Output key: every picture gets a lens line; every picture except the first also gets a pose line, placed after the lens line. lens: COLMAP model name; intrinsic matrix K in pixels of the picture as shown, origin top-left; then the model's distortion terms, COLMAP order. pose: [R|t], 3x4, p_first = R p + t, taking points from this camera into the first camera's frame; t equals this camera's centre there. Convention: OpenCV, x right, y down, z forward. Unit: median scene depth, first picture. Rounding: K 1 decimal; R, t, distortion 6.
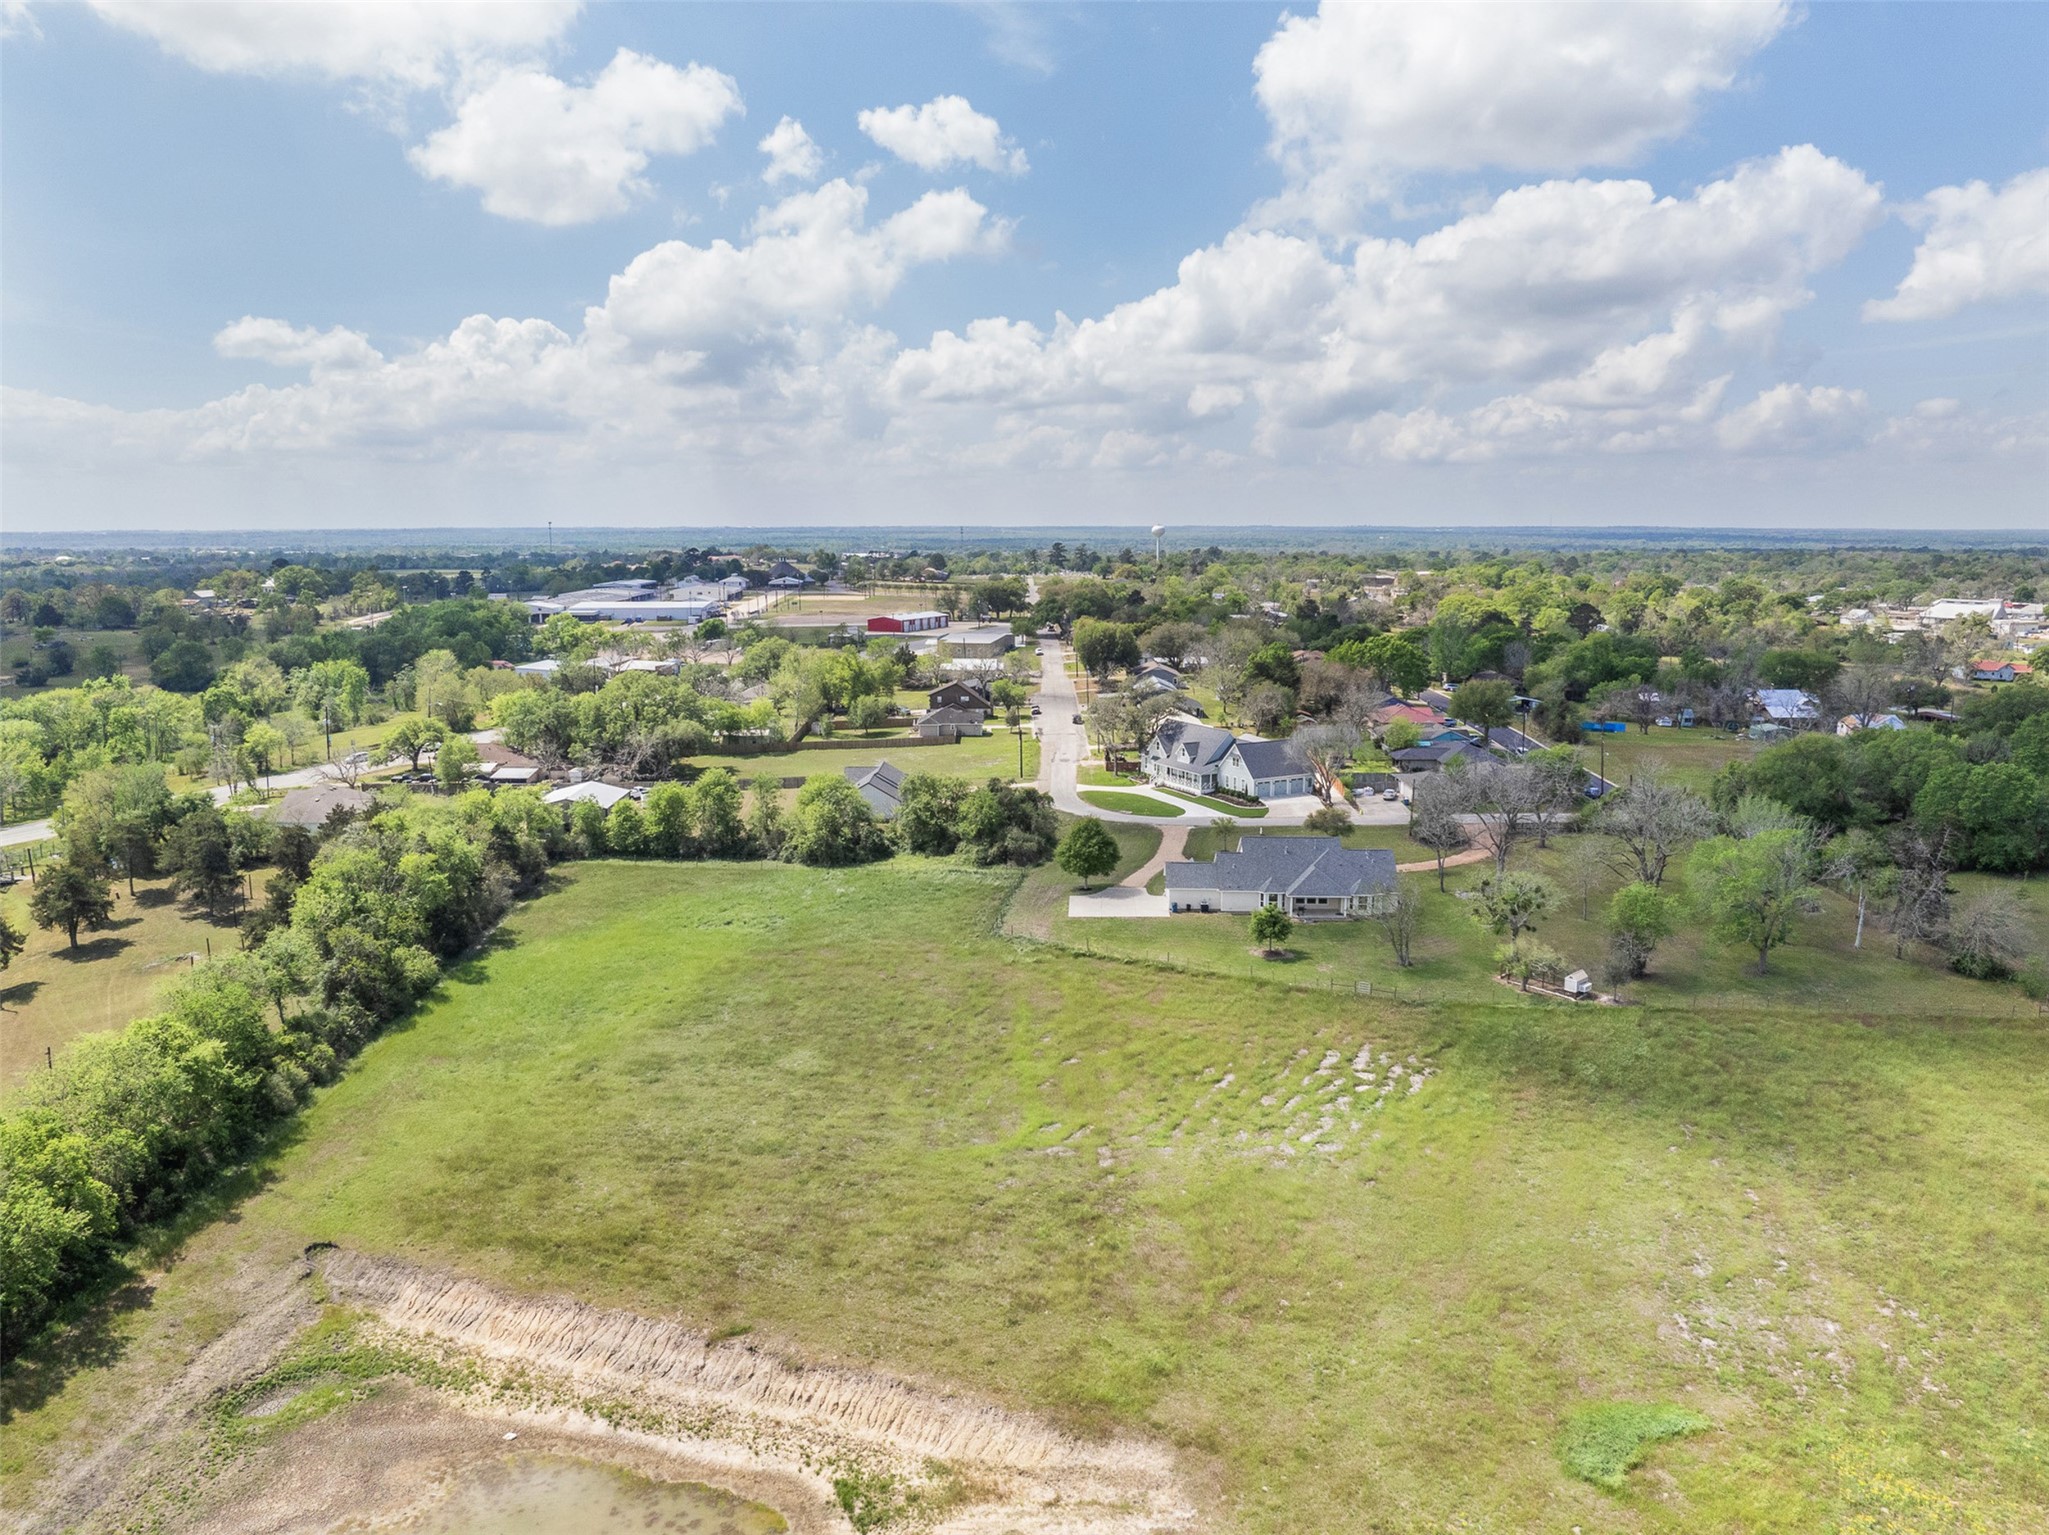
lens RADIAL K [[1448.5, 0, 1022.9], [0, 1448.5, 768.7], [0, 0, 1]] dist [-0.008623, -0.004748]
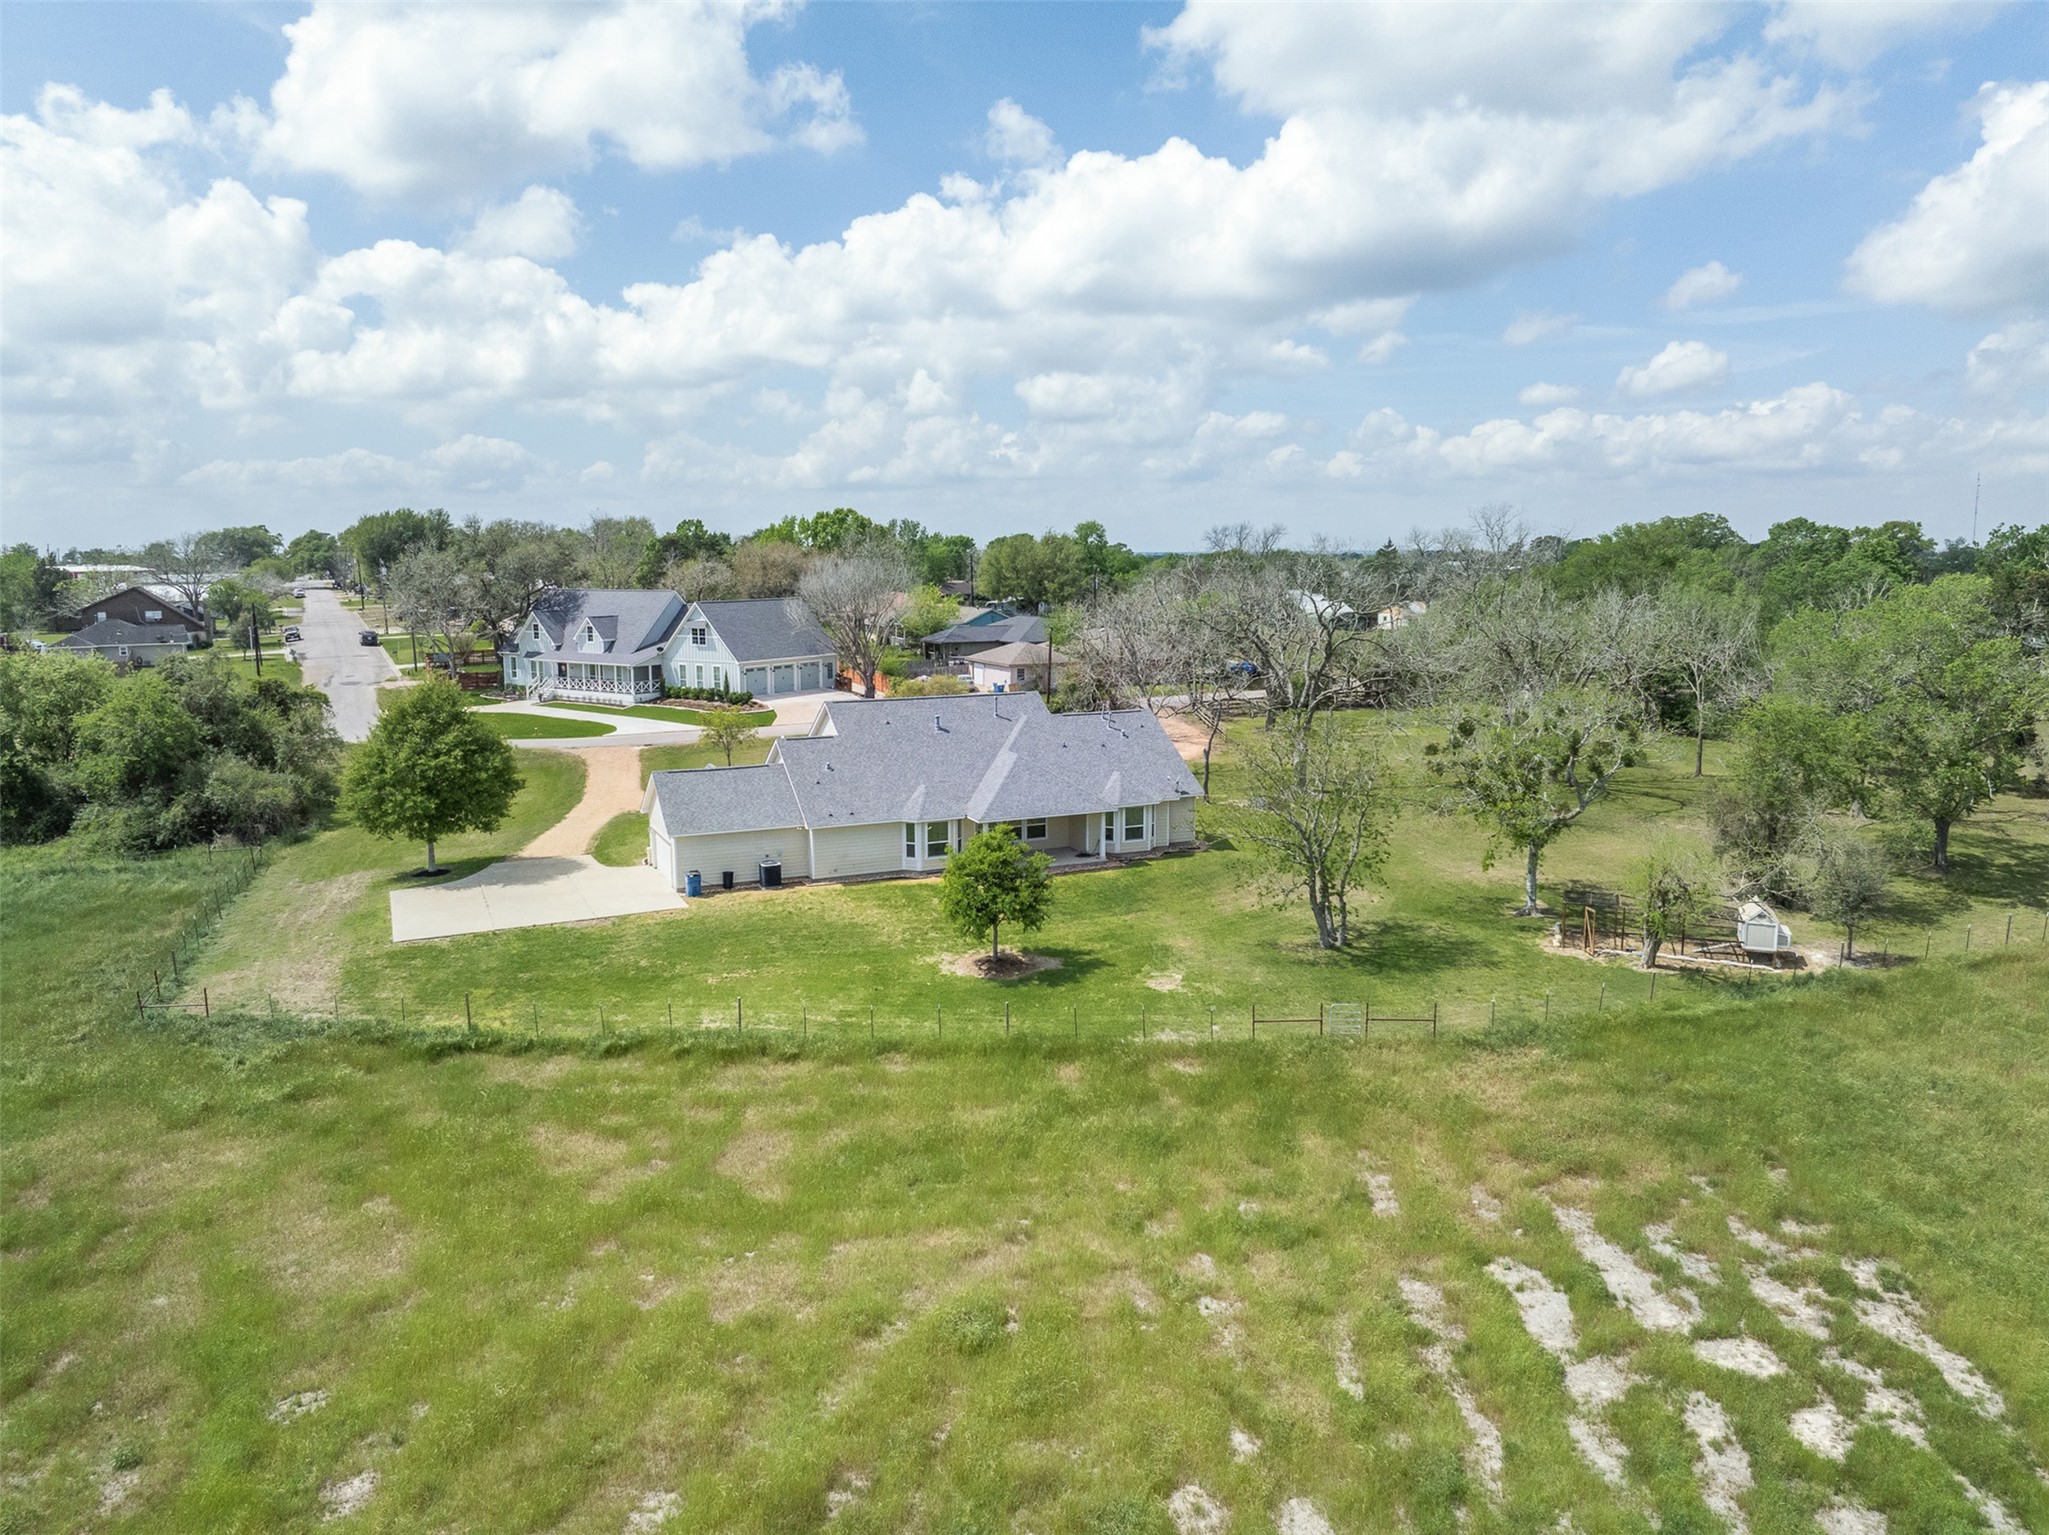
lens RADIAL K [[1448.5, 0, 1023.2], [0, 1448.5, 762.9], [0, 0, 1]] dist [-0.008623, -0.004748]
pose [[0.892027, -0.068119, 0.446819, 0.012186], [0.079095, 0.996849, -0.005932, 0.063293], [-0.445007, 0.040632, 0.894605, 0.533470]]
